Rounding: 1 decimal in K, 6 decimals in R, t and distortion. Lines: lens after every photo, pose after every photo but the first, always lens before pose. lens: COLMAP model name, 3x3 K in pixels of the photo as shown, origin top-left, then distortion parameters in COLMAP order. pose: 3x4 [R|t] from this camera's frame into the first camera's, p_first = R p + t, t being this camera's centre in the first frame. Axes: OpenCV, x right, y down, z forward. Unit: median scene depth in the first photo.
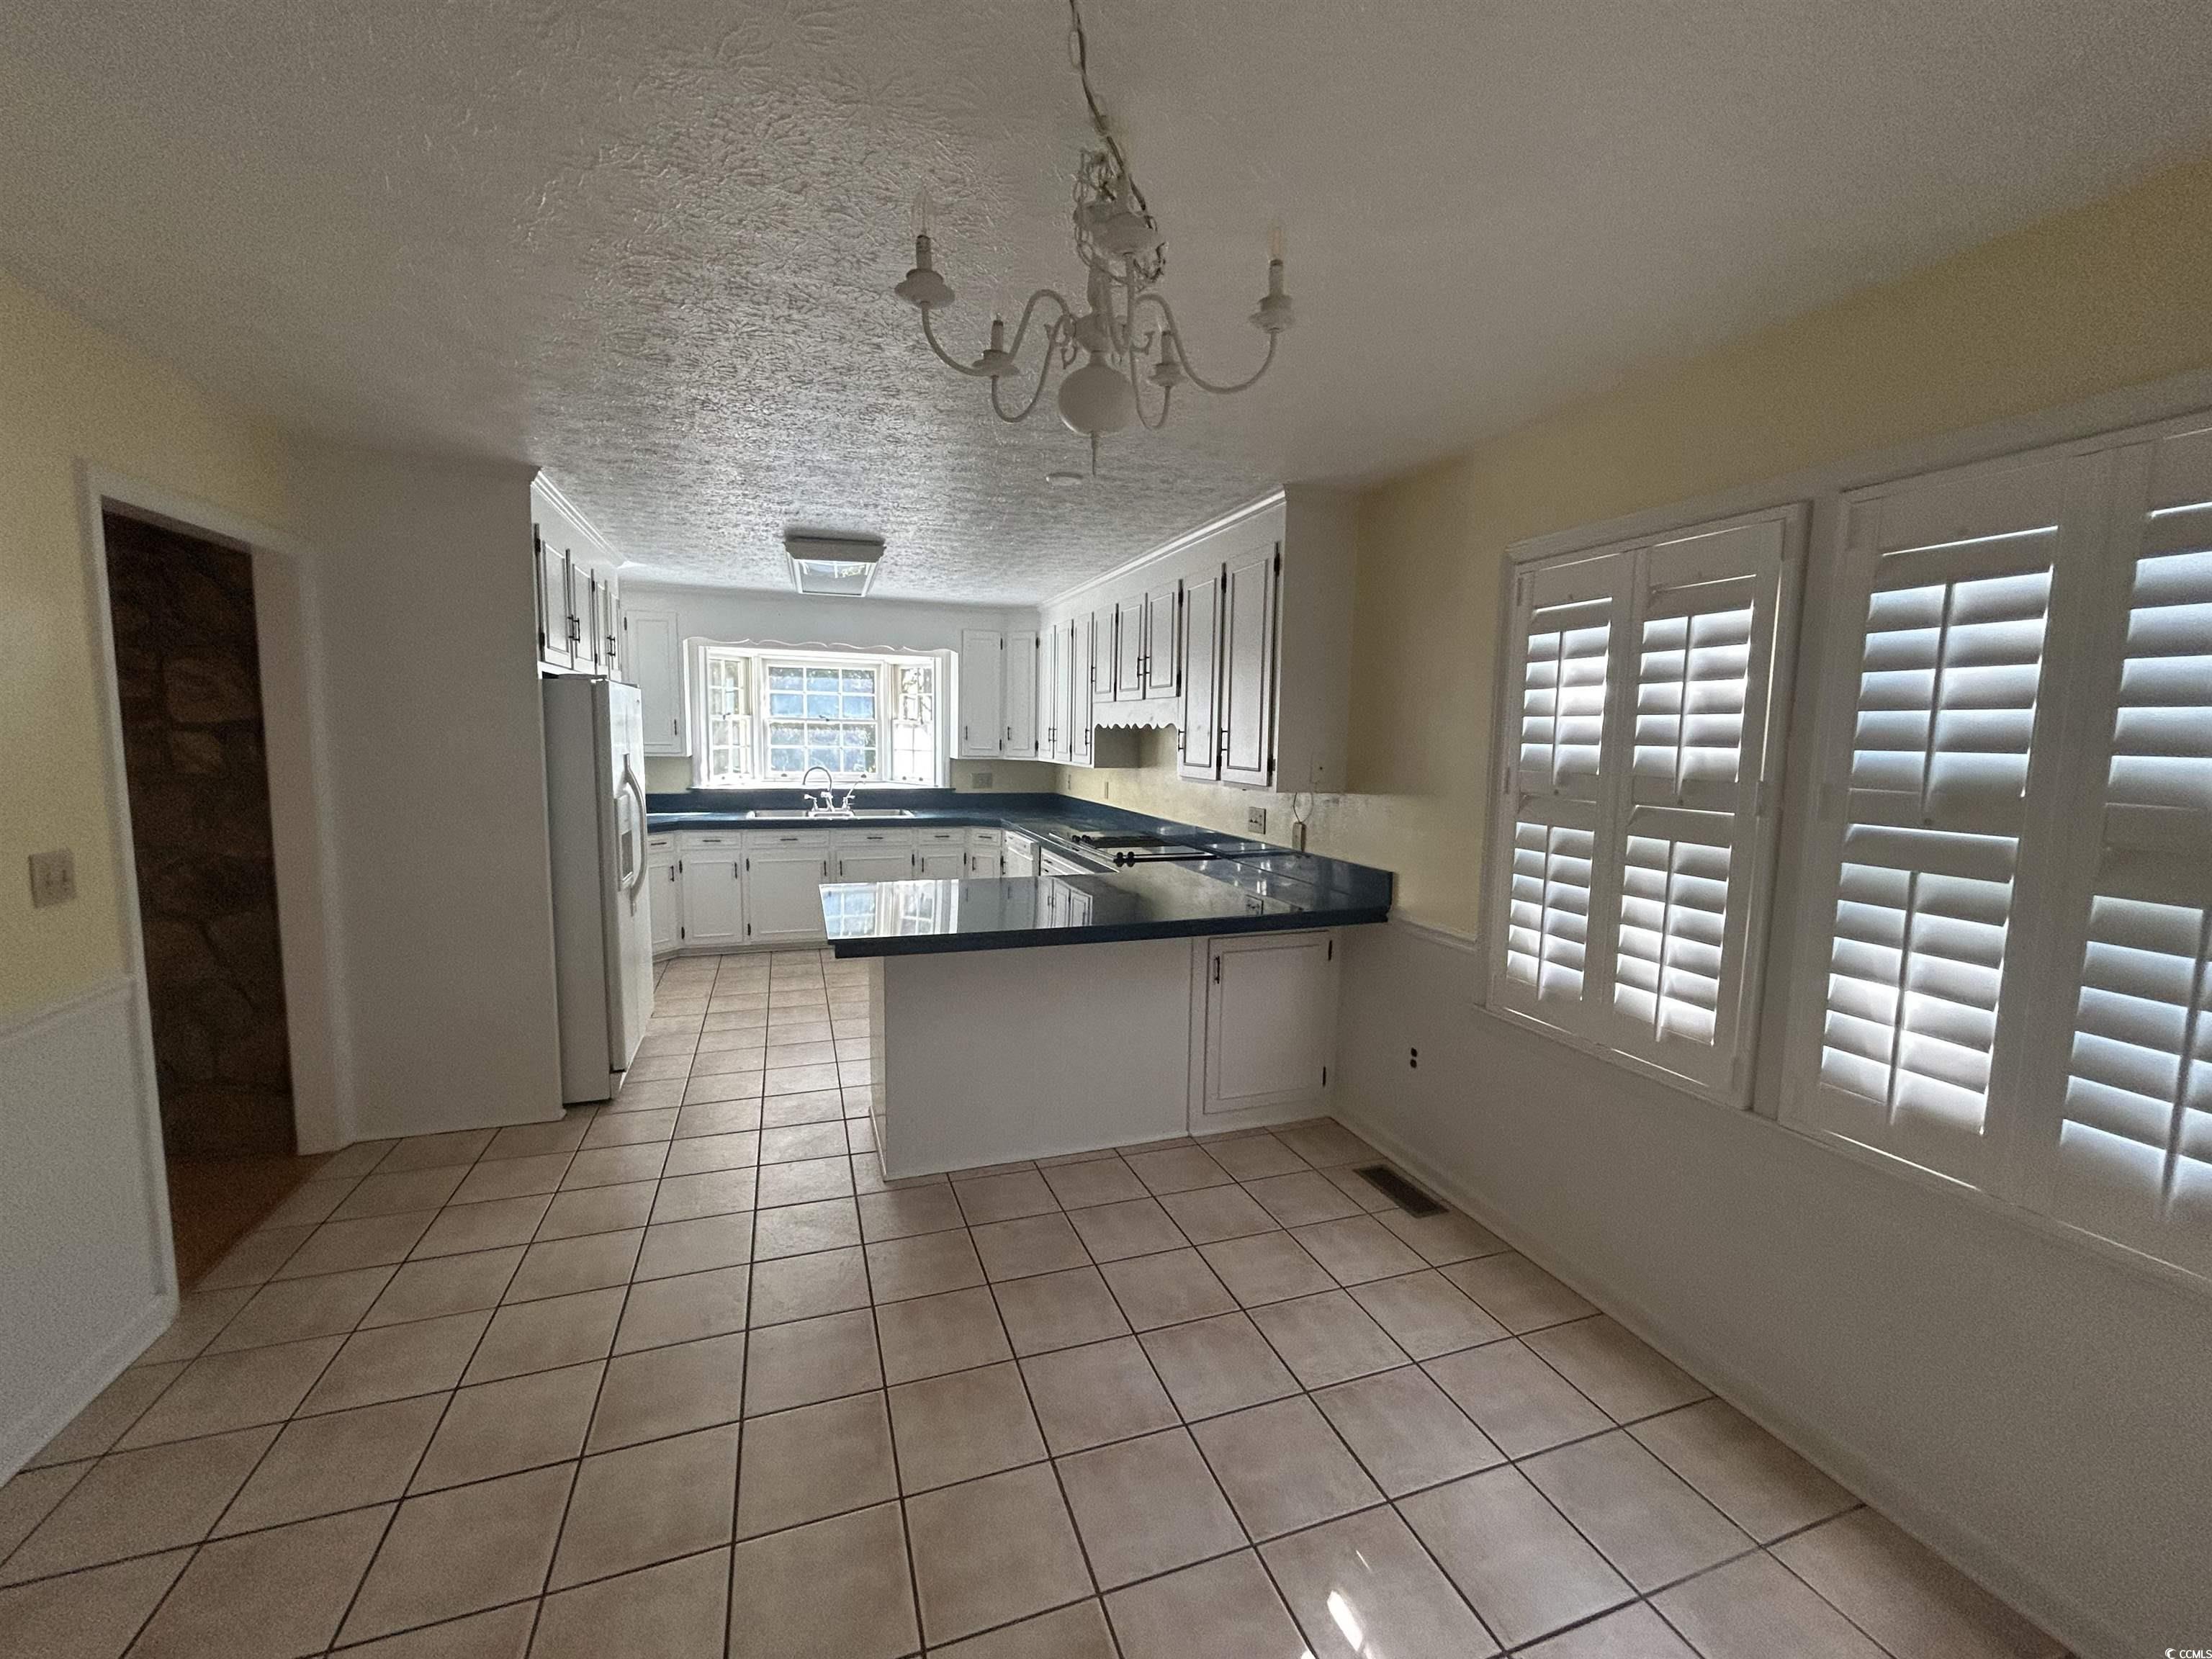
lens RADIAL K [[895.0, 0, 1103.1], [0, 895.0, 828.6], [0, 0, 1]] dist [-0.000792, 0.001046]
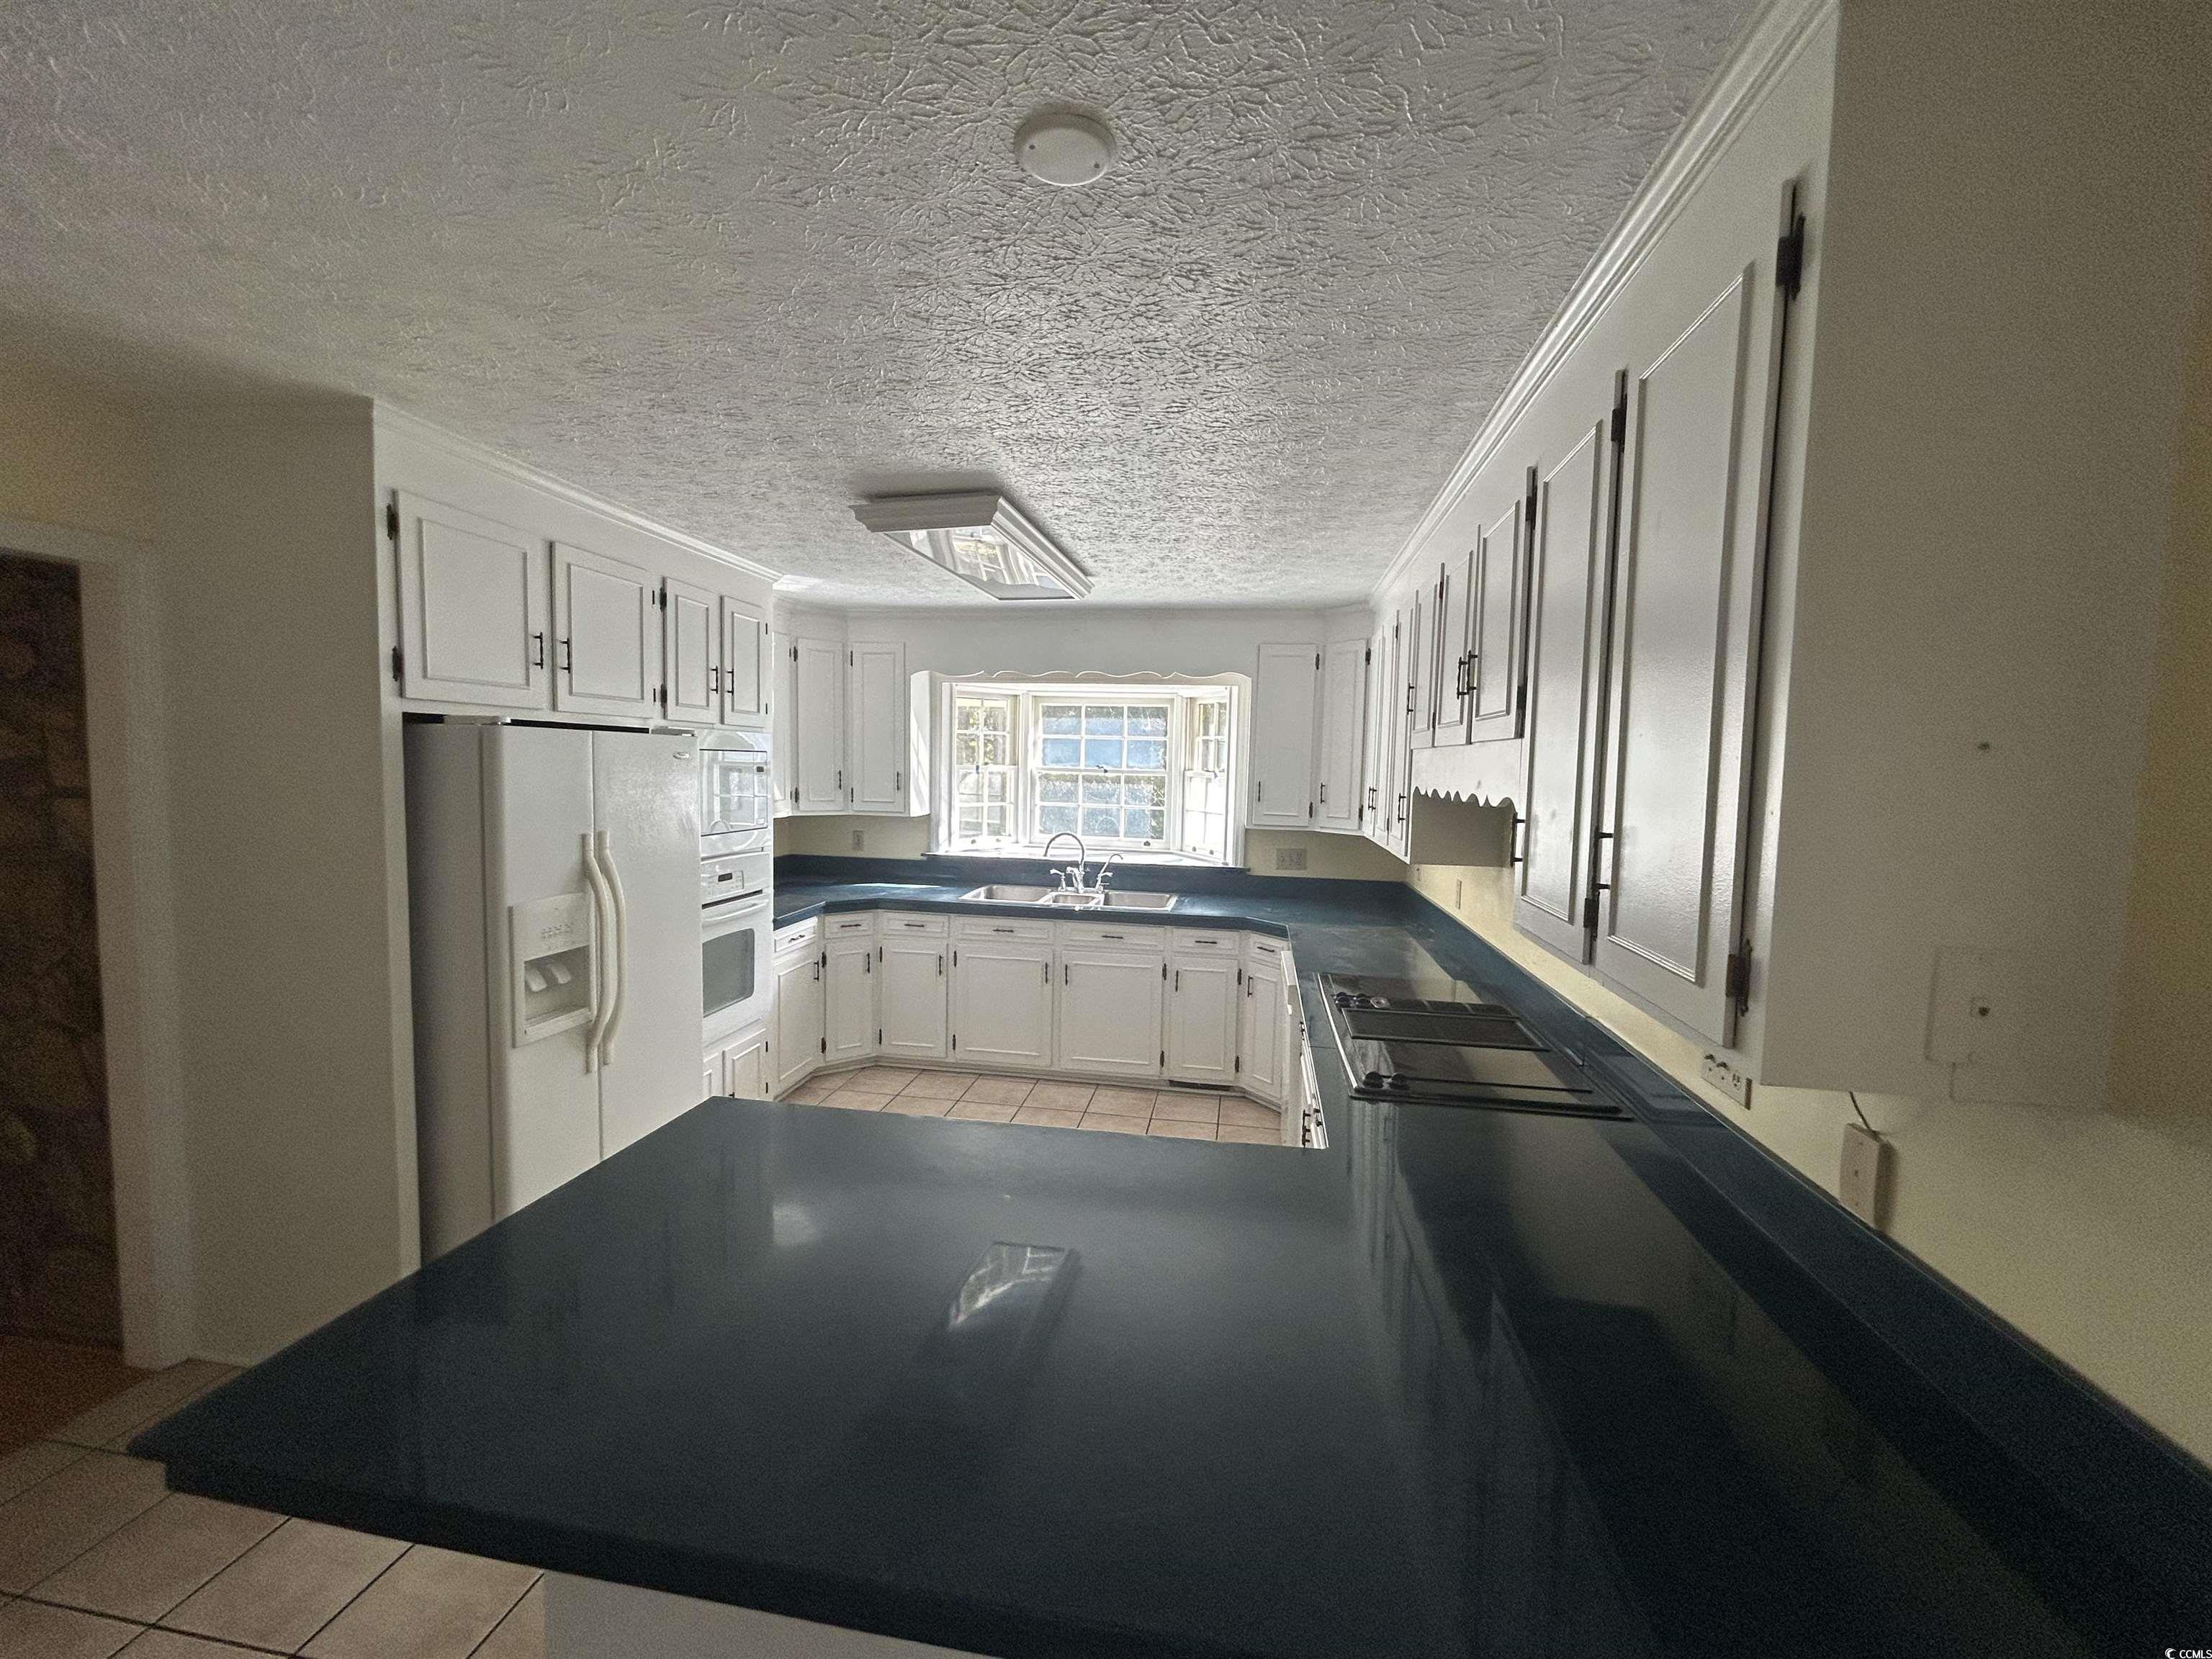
lens RADIAL K [[895.0, 0, 1103.1], [0, 895.0, 828.6], [0, 0, 1]] dist [-0.000792, 0.001046]
pose [[0.877175, 0.036554, -0.478777, 0.128034], [-0.058379, 0.997820, -0.030774, -0.086975], [0.476609, 0.054944, 0.877397, 0.580666]]
